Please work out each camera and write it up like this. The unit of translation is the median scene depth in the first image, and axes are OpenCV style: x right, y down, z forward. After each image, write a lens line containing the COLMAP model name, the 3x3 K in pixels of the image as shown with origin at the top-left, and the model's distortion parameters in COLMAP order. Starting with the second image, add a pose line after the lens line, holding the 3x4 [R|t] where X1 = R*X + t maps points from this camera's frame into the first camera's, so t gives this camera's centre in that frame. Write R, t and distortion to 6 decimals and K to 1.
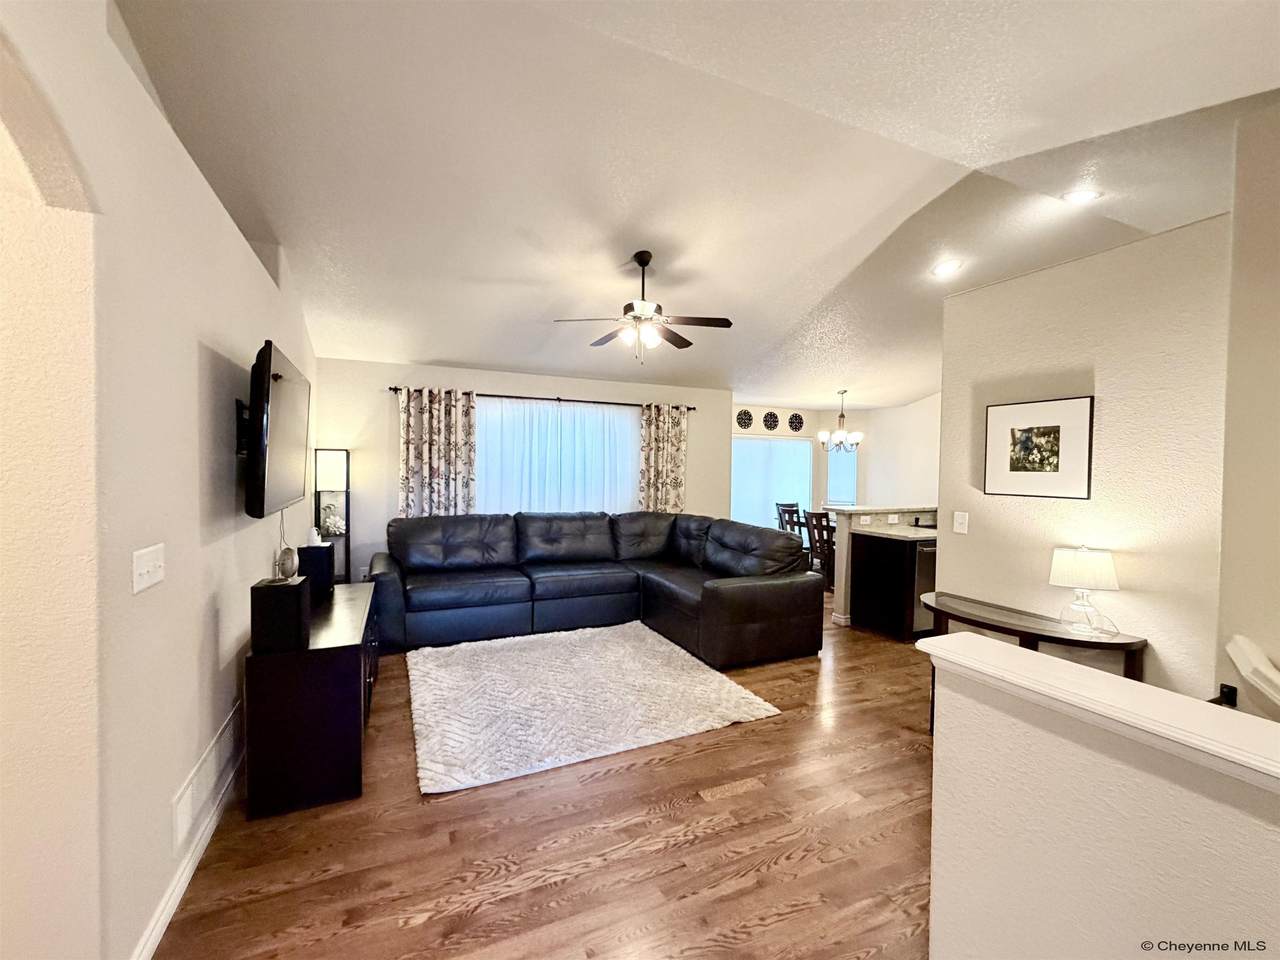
lens RADIAL K [[535.0, 0, 640.0], [0, 535.0, 480.0], [0, 0, 1]] dist [-0.001574, -0.000049]
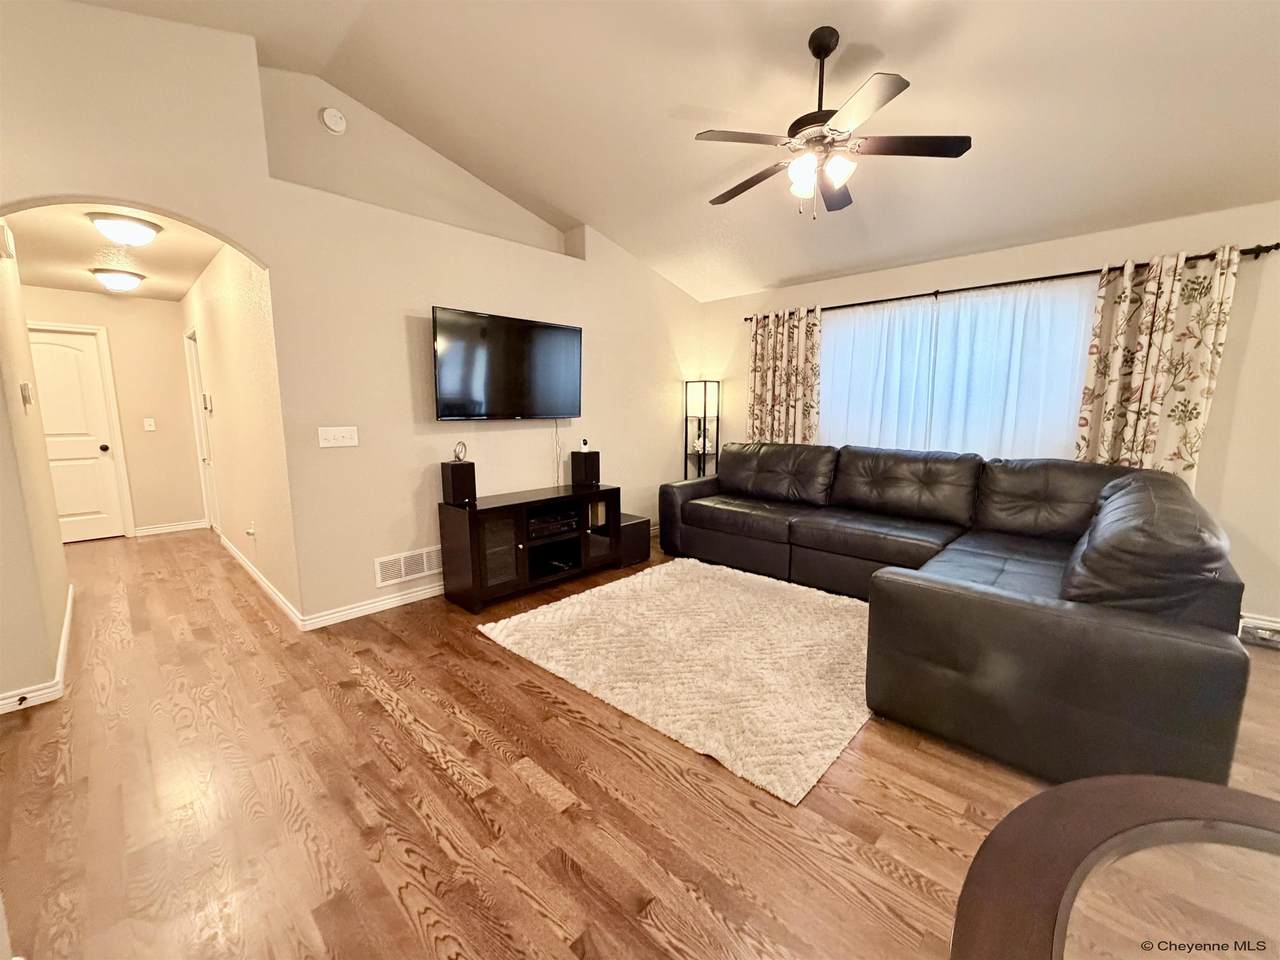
lens RADIAL K [[514.4, 0, 636.0], [0, 514.4, 479.8], [0, 0, 1]] dist [0.000901, 0.000127]
pose [[0.367501, 0.116079, -0.922751, 0.484042], [-0.013741, 0.992750, 0.119412, 0.026955], [0.929922, -0.031204, 0.366432, 0.484878]]
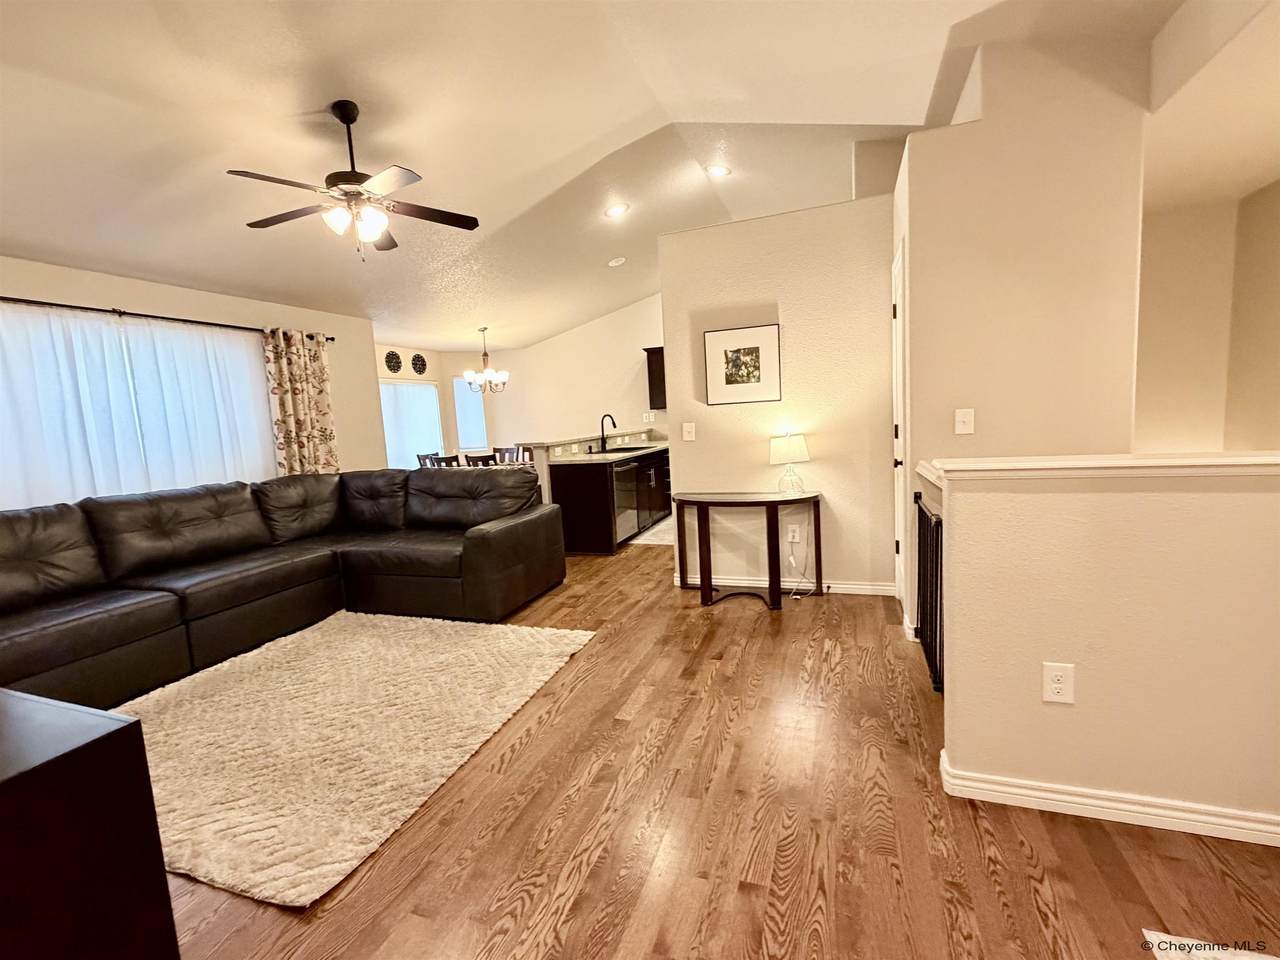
lens RADIAL K [[563.6, 0, 640.0], [0, 563.6, 480.0], [0, 0, 1]] dist [-0.002483, -0.000183]
pose [[0.698409, -0.136917, 0.702480, -0.282354], [0.086857, 0.990491, 0.106697, 0.032223], [-0.710408, -0.013503, 0.703660, 0.145843]]
